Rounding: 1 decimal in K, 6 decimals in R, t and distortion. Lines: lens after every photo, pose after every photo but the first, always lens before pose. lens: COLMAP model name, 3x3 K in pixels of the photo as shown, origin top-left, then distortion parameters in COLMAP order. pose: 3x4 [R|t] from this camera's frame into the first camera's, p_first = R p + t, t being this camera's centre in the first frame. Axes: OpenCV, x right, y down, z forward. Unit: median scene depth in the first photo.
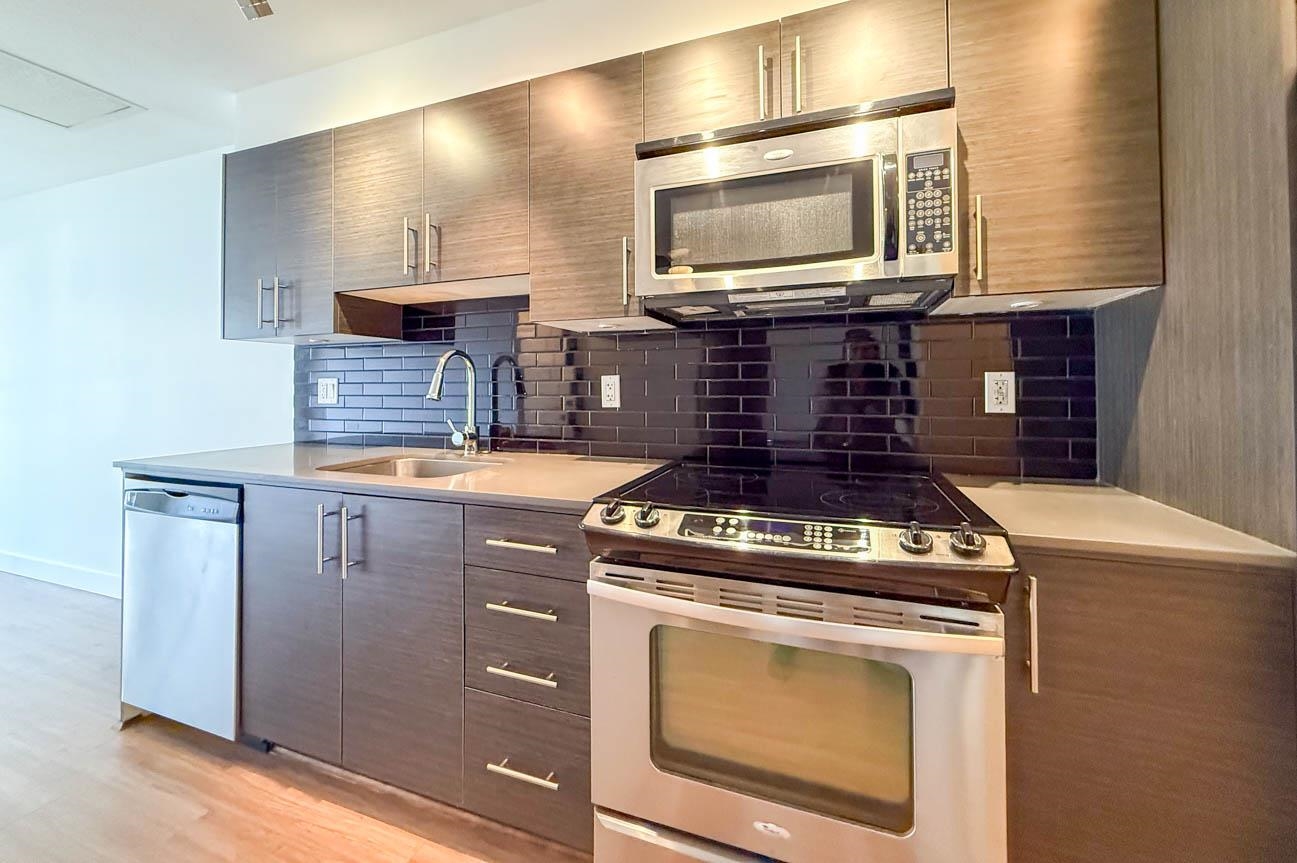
lens RADIAL K [[537.7, 0, 640.4], [0, 537.7, 370.7], [0, 0, 1]] dist [-0.004069, 0.001689]
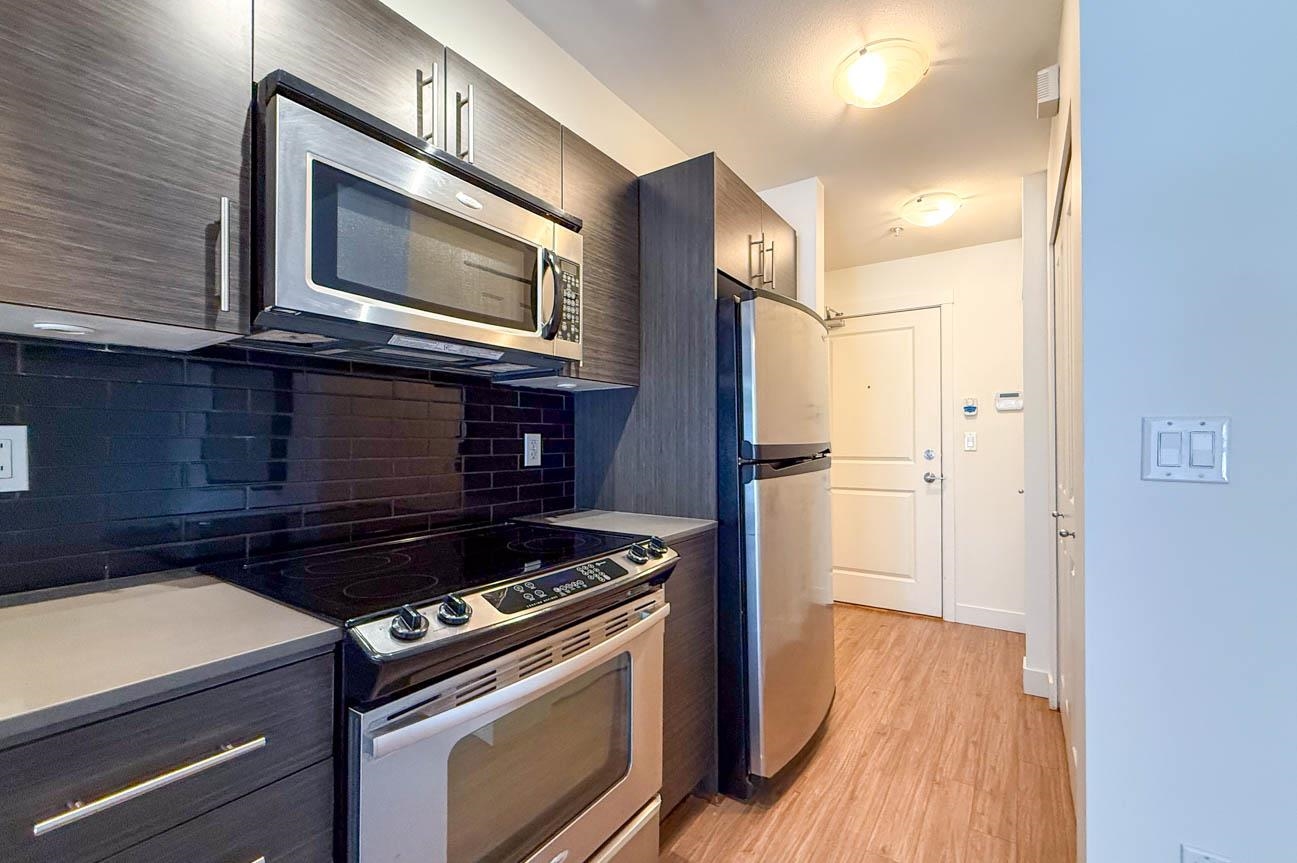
lens RADIAL K [[537.7, 0, 673.4], [0, 537.7, 436.2], [0, 0, 1]] dist [-0.004069, 0.001689]
pose [[0.201524, 0.008948, 0.979443, -0.592676], [-0.030487, 0.999531, -0.002858, 0.002279], [-0.979009, -0.029284, 0.201703, 0.446467]]
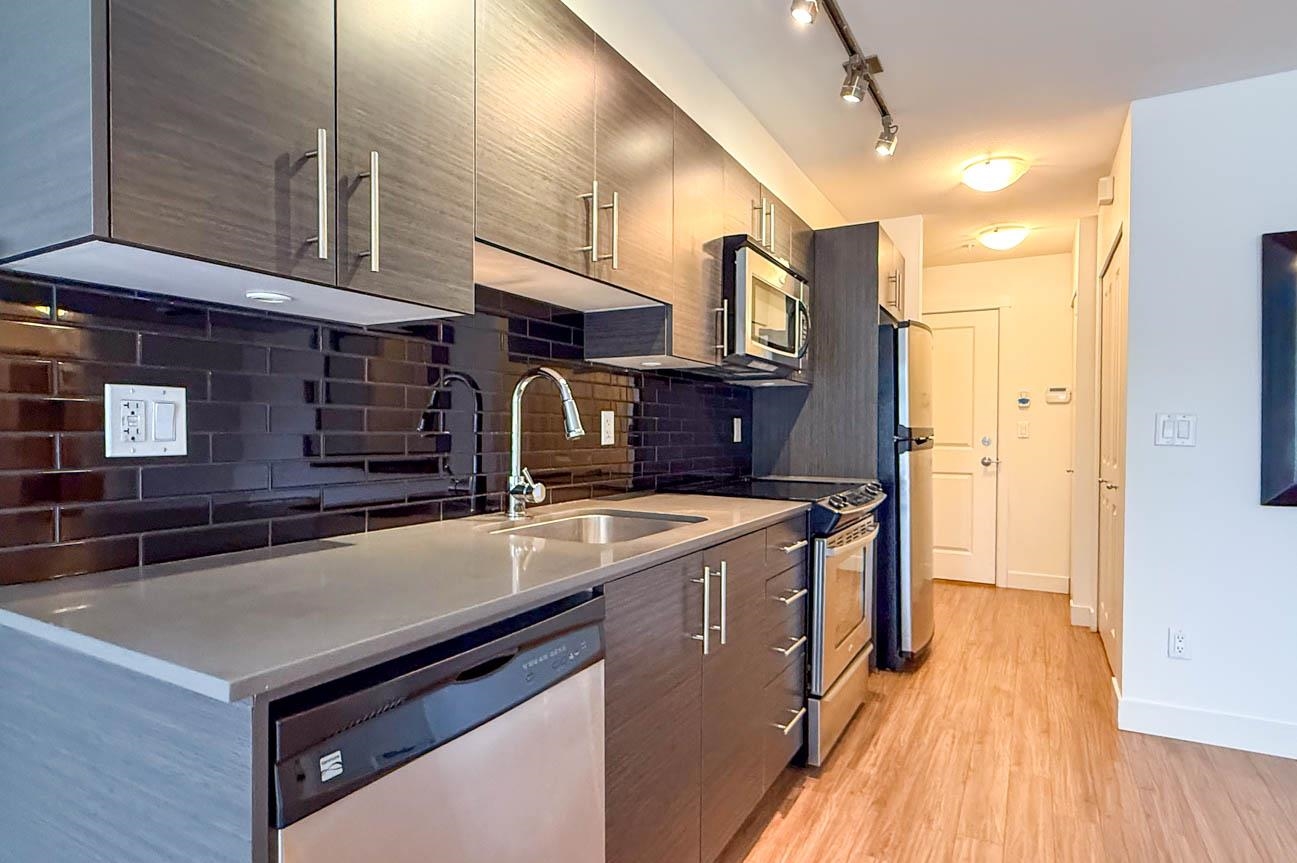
lens RADIAL K [[705.5, 0, 633.5], [0, 705.5, 438.6], [0, 0, 1]] dist [-0.001253, 0.004787]
pose [[0.144946, -0.009107, 0.989398, -1.907198], [-0.039873, 0.999092, 0.015038, 0.053490], [-0.988636, -0.041630, 0.144451, 1.117235]]
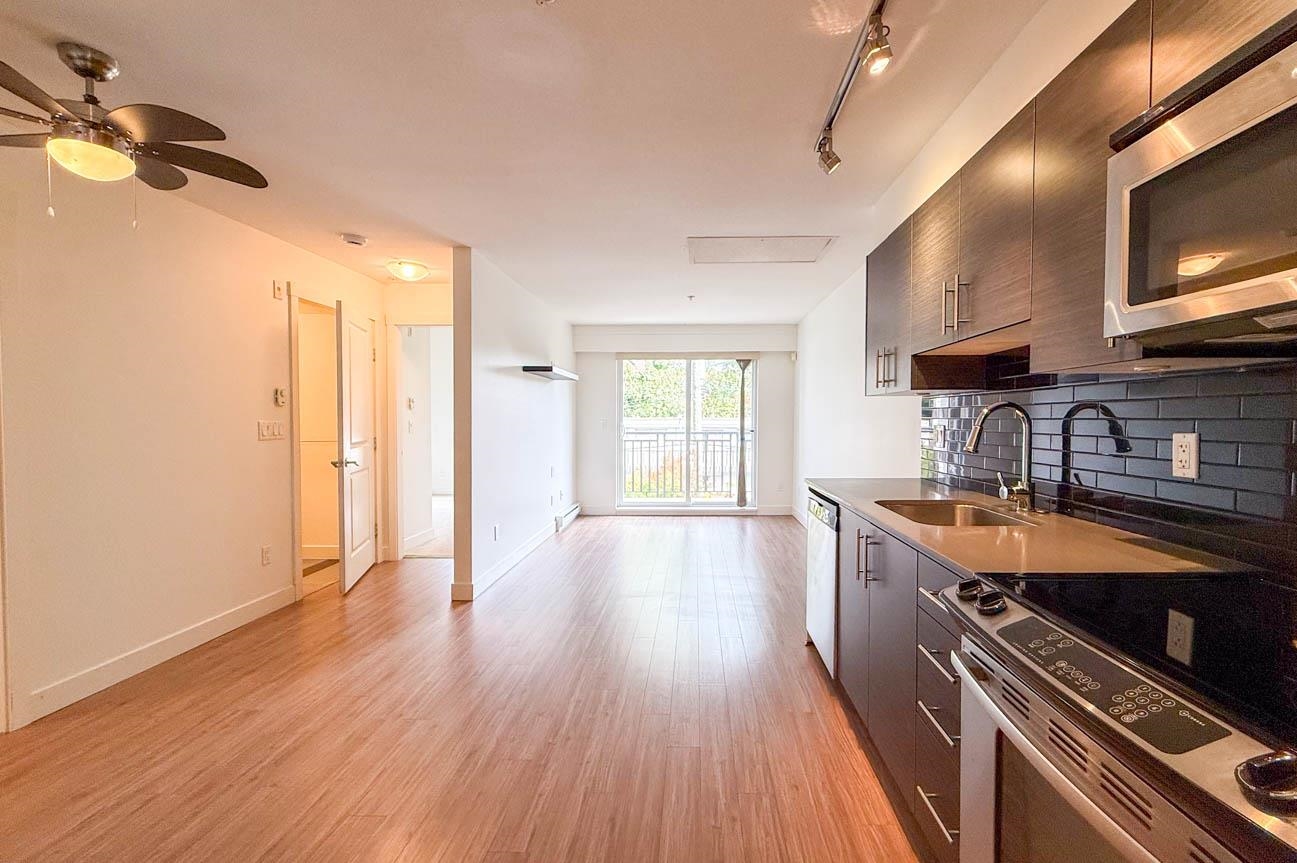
lens RADIAL K [[537.7, 0, 683.6], [0, 537.7, 433.1], [0, 0, 1]] dist [-0.004069, 0.001689]
pose [[0.343939, 0.029391, -0.938532, 0.565038], [0.024788, 0.998877, 0.040365, -0.054525], [0.938665, -0.037147, 0.342825, 0.184328]]
